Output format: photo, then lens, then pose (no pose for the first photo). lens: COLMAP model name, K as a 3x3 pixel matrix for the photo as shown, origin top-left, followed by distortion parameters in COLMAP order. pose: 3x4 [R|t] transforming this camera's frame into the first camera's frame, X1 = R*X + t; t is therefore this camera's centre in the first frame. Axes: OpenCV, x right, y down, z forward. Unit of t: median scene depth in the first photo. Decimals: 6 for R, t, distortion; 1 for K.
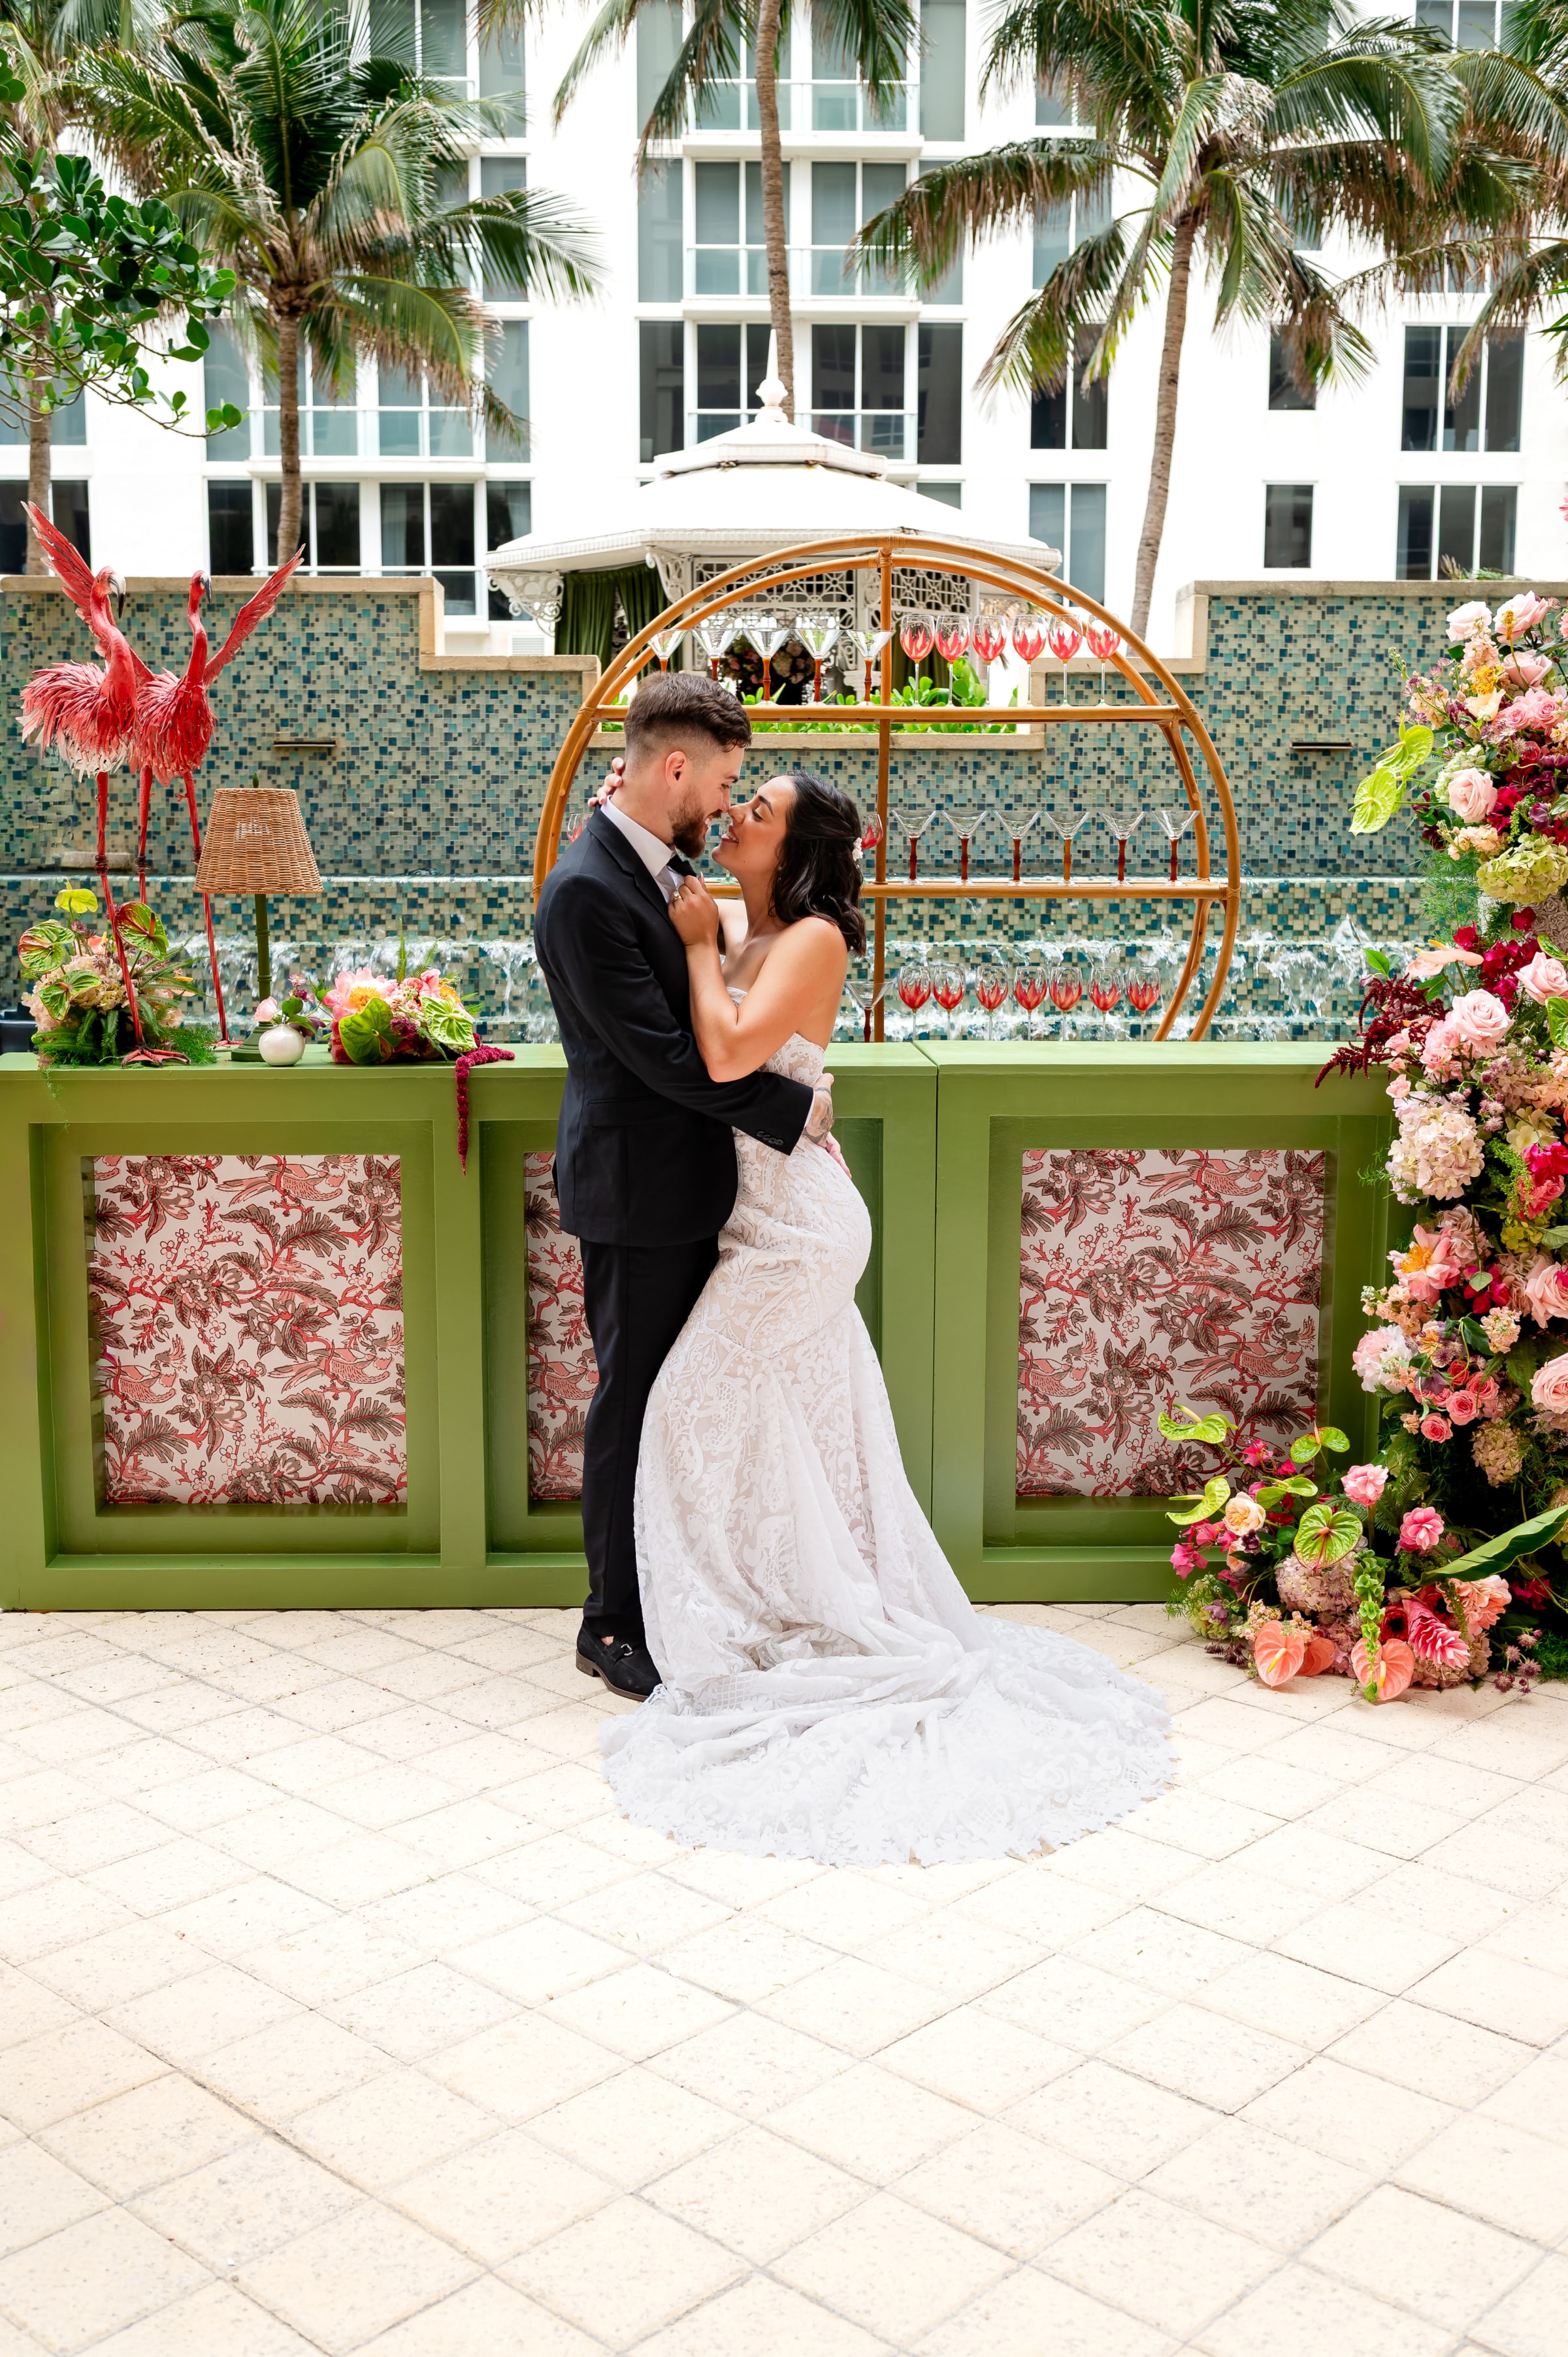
lens RADIAL K [[2298.5, 0, 776.2], [0, 2298.5, 1222.6], [0, 0, 1]] dist [-0.015334, 0.000000]
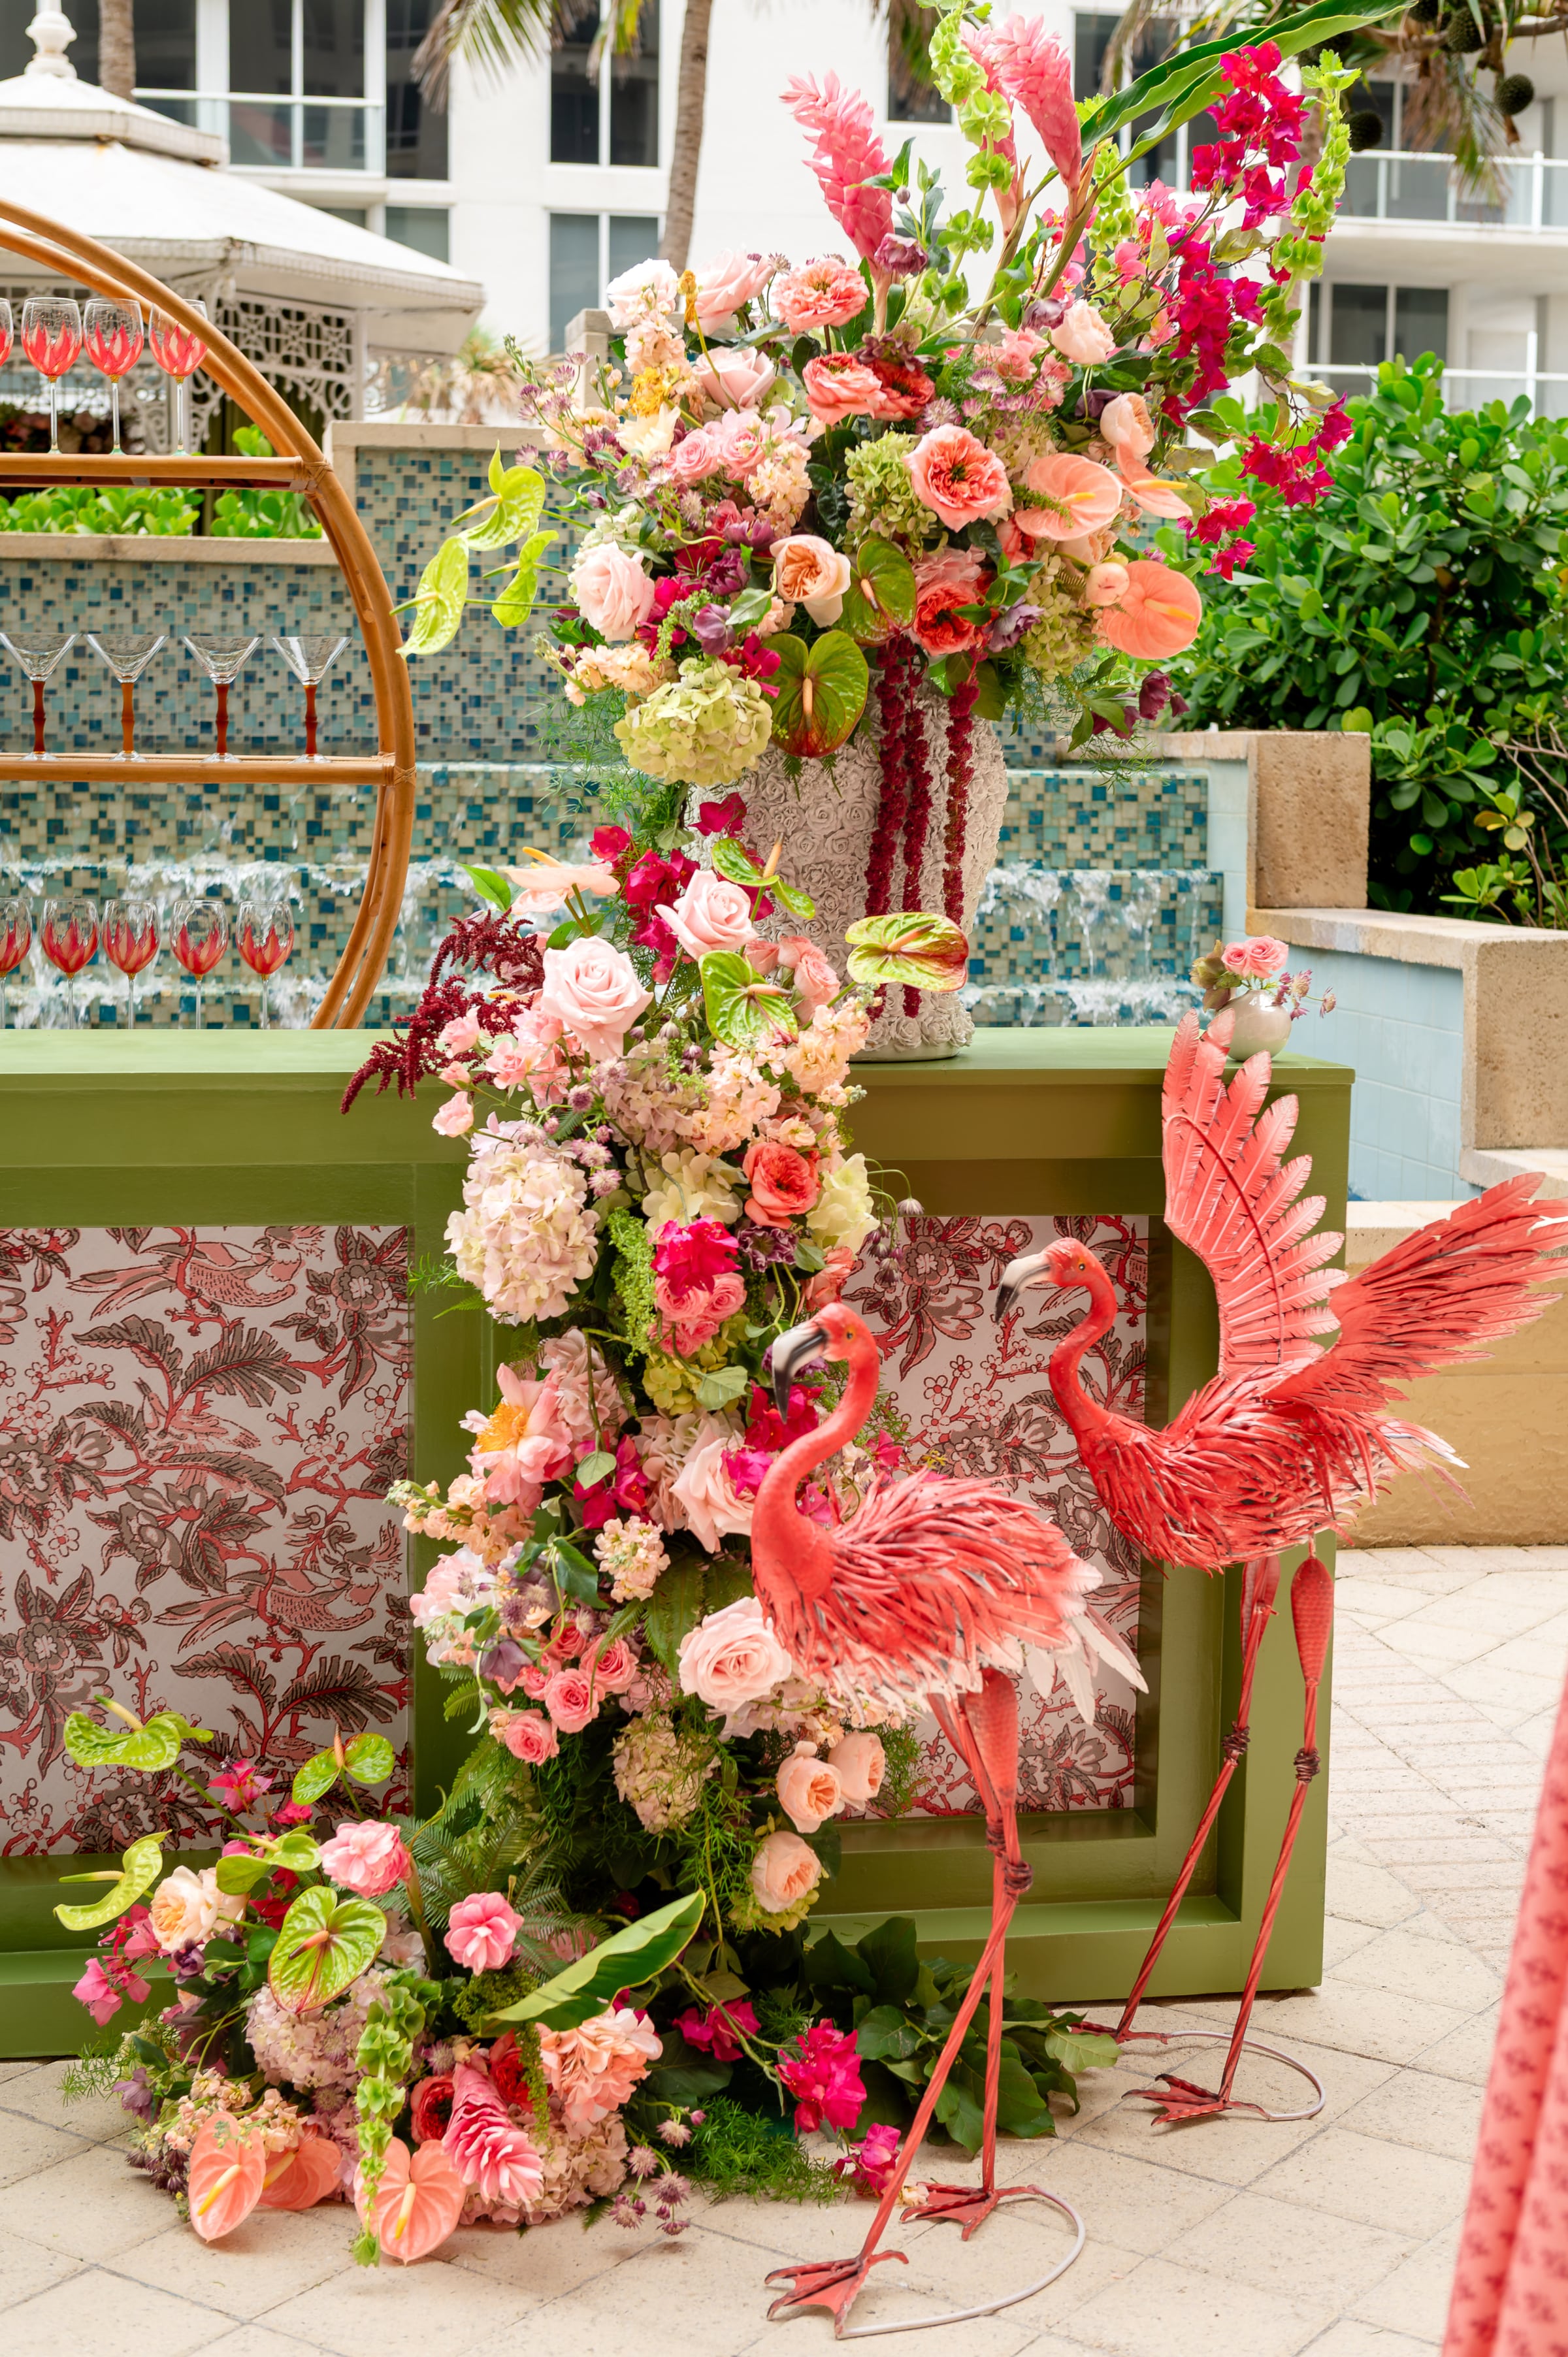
lens RADIAL K [[3301.0, 0, 783.9], [0, 3301.0, 1175.8], [0, 0, 1]] dist [-0.020299, 0.000000]
pose [[0.987047, -0.008592, 0.160199, 0.217068], [0.013483, 0.999475, -0.029465, -0.019818], [-0.159862, 0.031244, 0.986645, 0.206492]]
